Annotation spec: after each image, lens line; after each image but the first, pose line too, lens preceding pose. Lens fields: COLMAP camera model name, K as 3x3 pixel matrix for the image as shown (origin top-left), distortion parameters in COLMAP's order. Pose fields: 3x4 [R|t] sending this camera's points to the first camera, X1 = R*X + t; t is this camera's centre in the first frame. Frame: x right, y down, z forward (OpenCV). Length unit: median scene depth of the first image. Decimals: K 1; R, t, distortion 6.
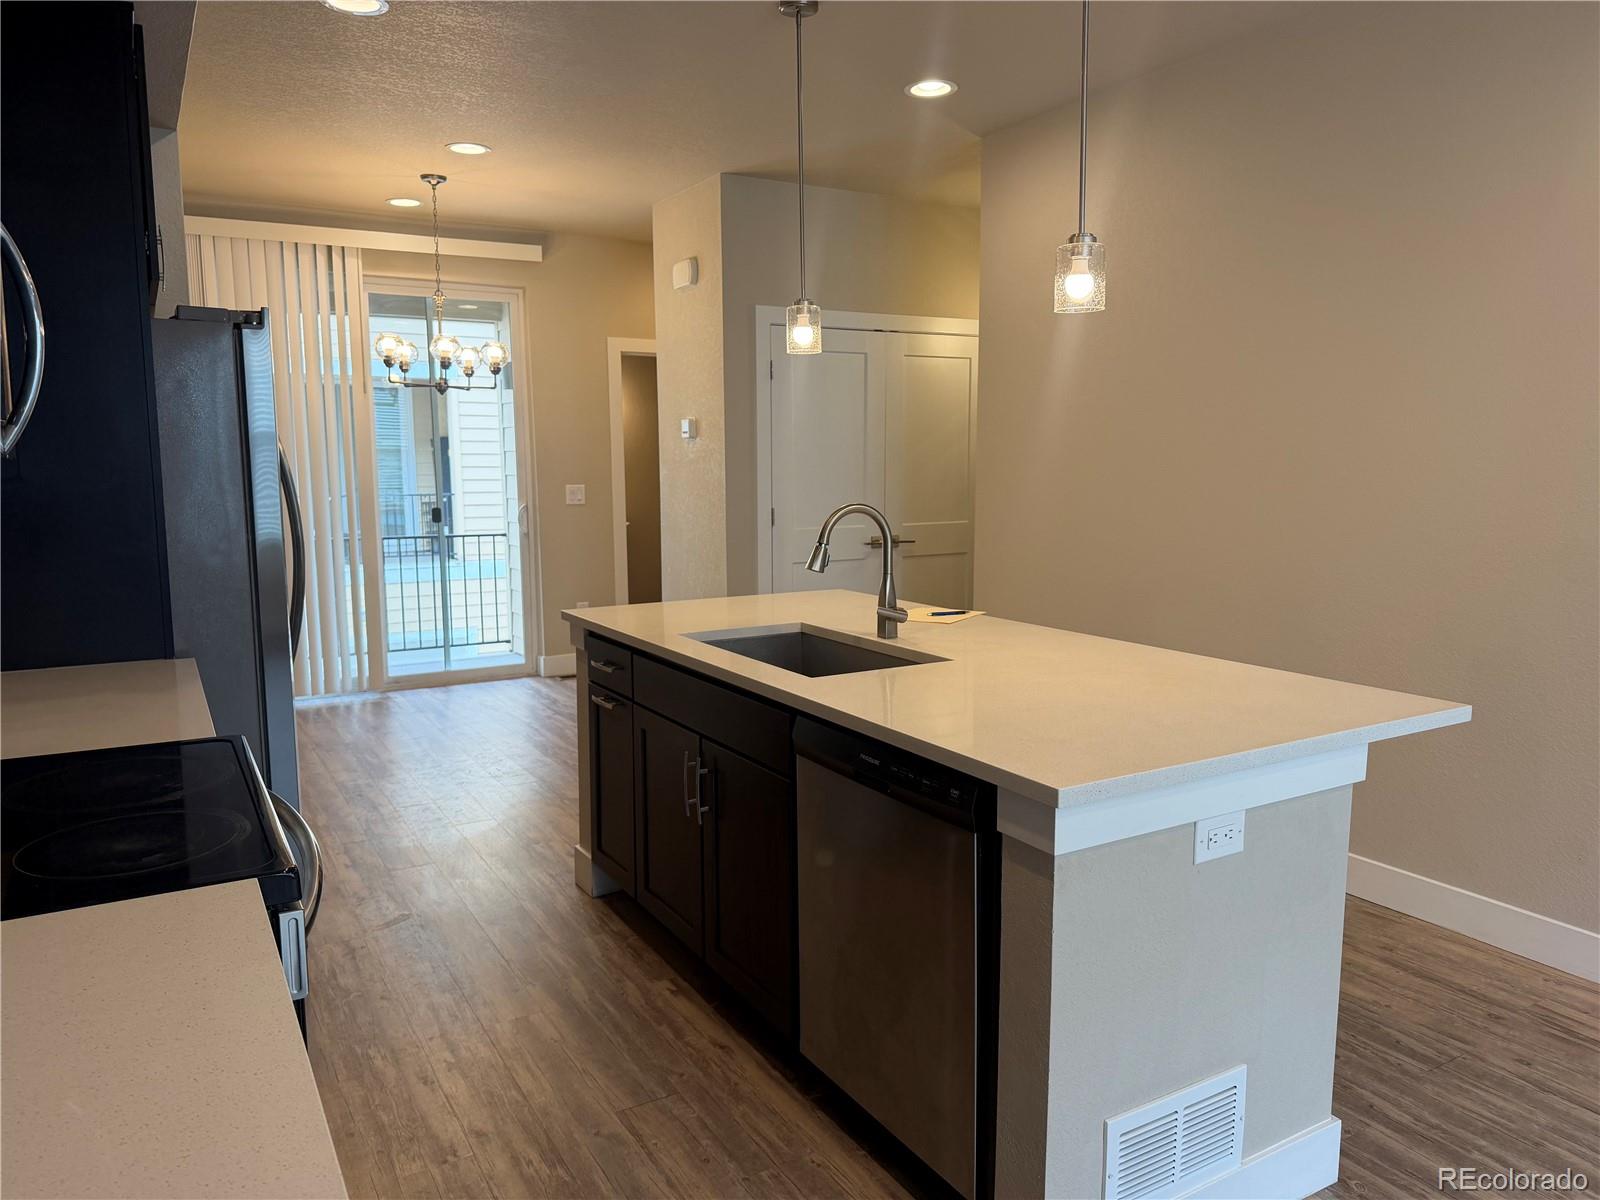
lens RADIAL K [[1131.9, 0, 798.5], [0, 1131.9, 603.2], [0, 0, 1]] dist [0.020395, -0.029660]
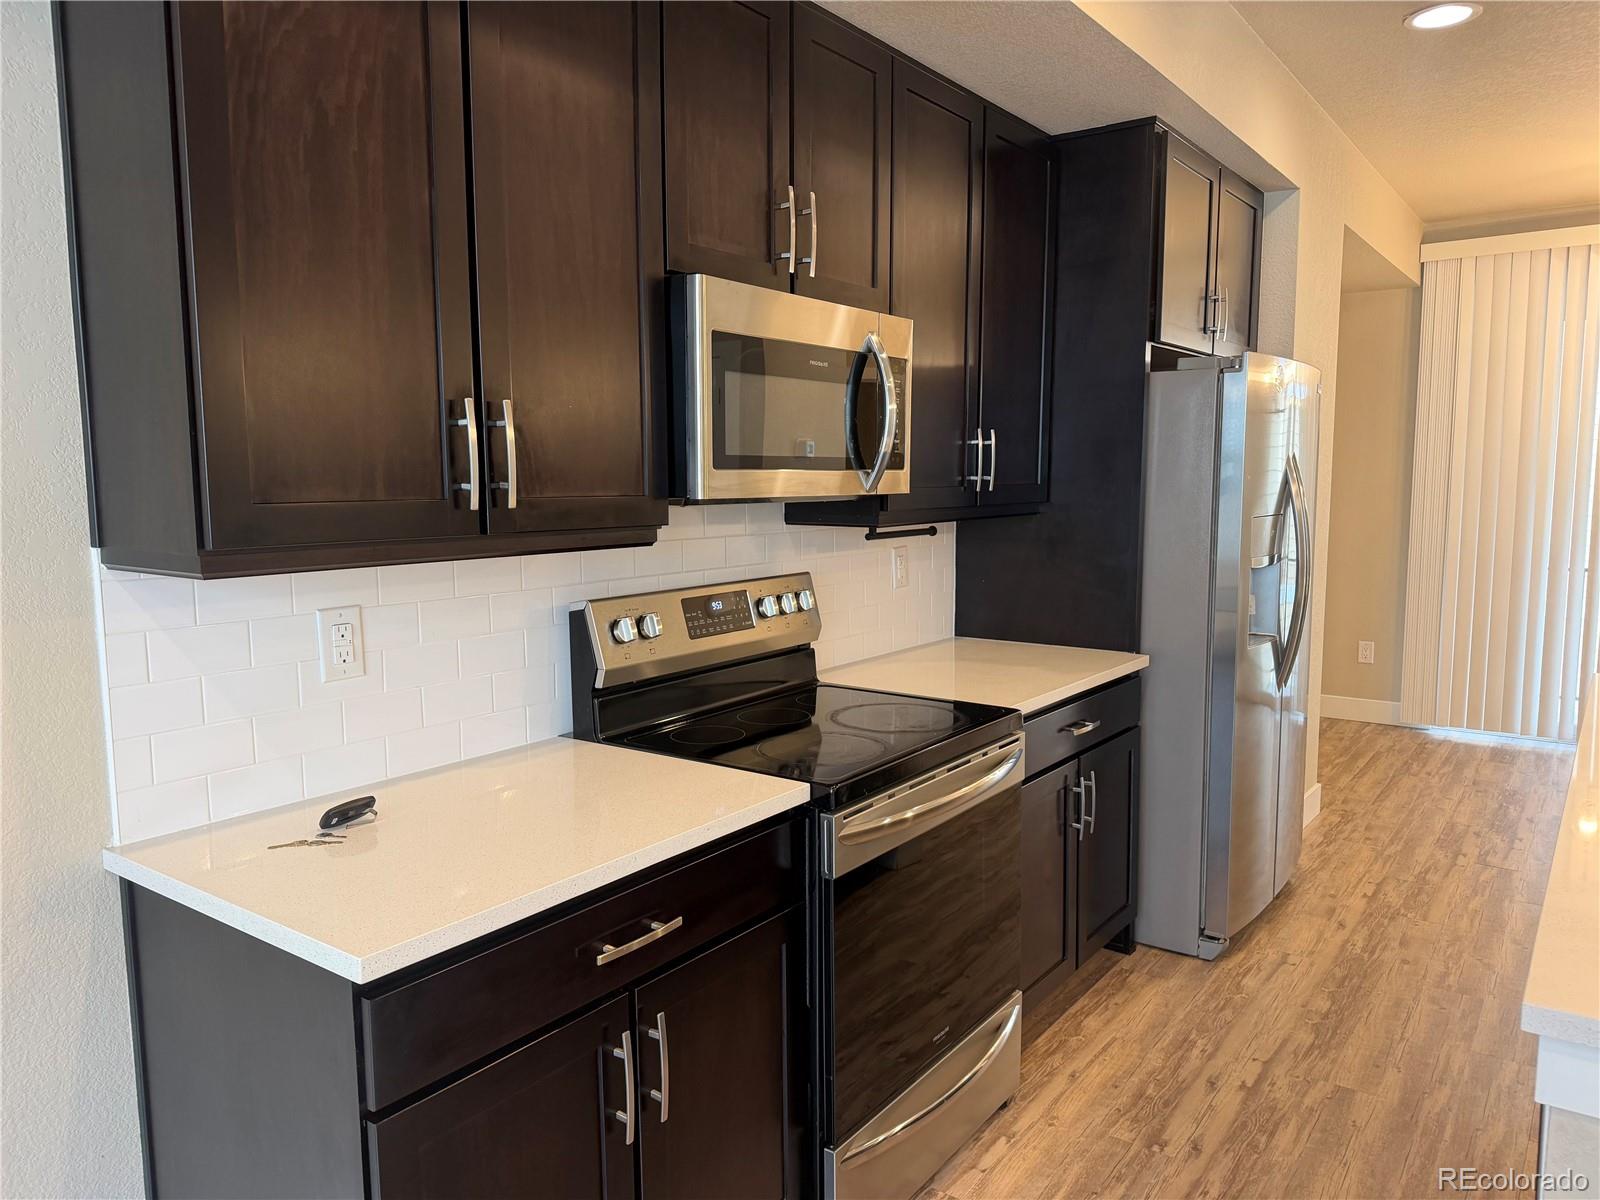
lens RADIAL K [[1131.9, 0, 804.9], [0, 1131.9, 591.7], [0, 0, 1]] dist [0.020395, -0.029660]
pose [[0.397347, 0.096671, -0.912562, 0.212643], [-0.115945, 0.991755, 0.054576, -0.021273], [0.910314, 0.084121, 0.405279, 0.098462]]
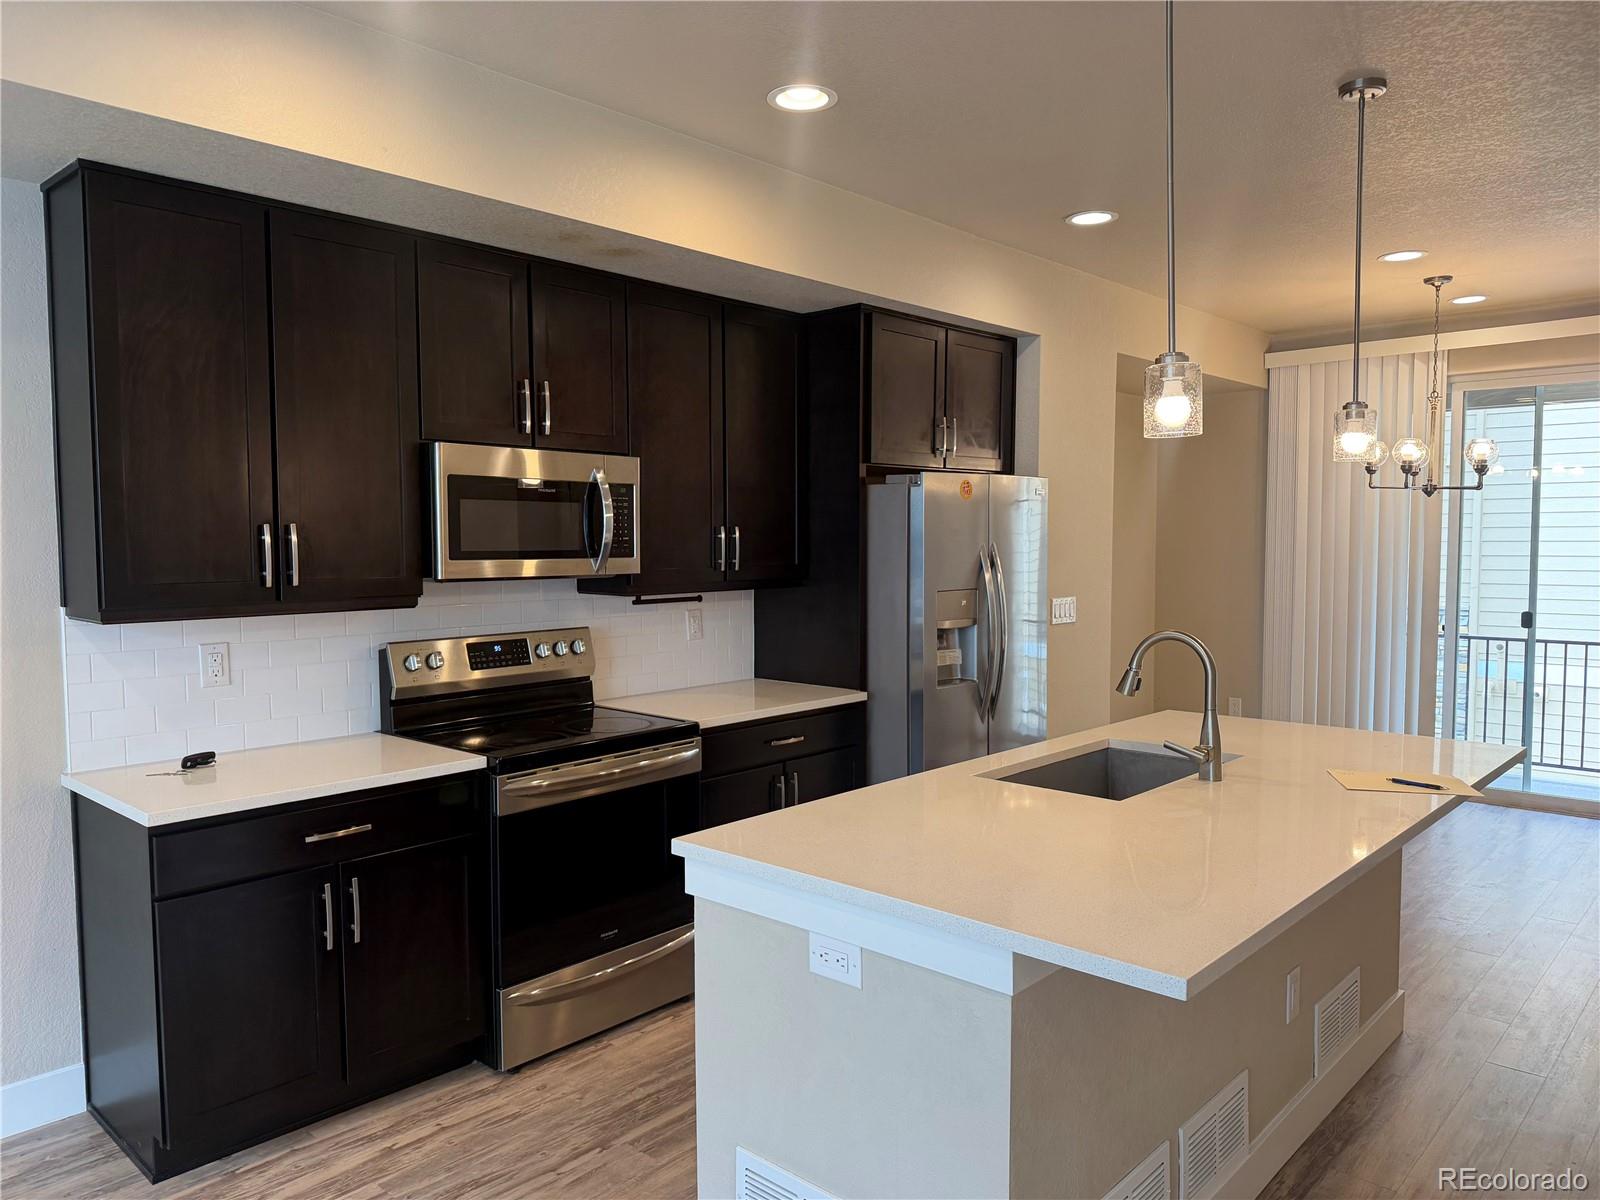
lens RADIAL K [[1131.9, 0, 808.0], [0, 1131.9, 592.7], [0, 0, 1]] dist [0.020395, -0.029660]
pose [[0.295557, 0.050479, -0.953991, 0.475550], [-0.122559, 0.992355, 0.014539, -0.051565], [0.947431, 0.112623, 0.299484, 0.216495]]
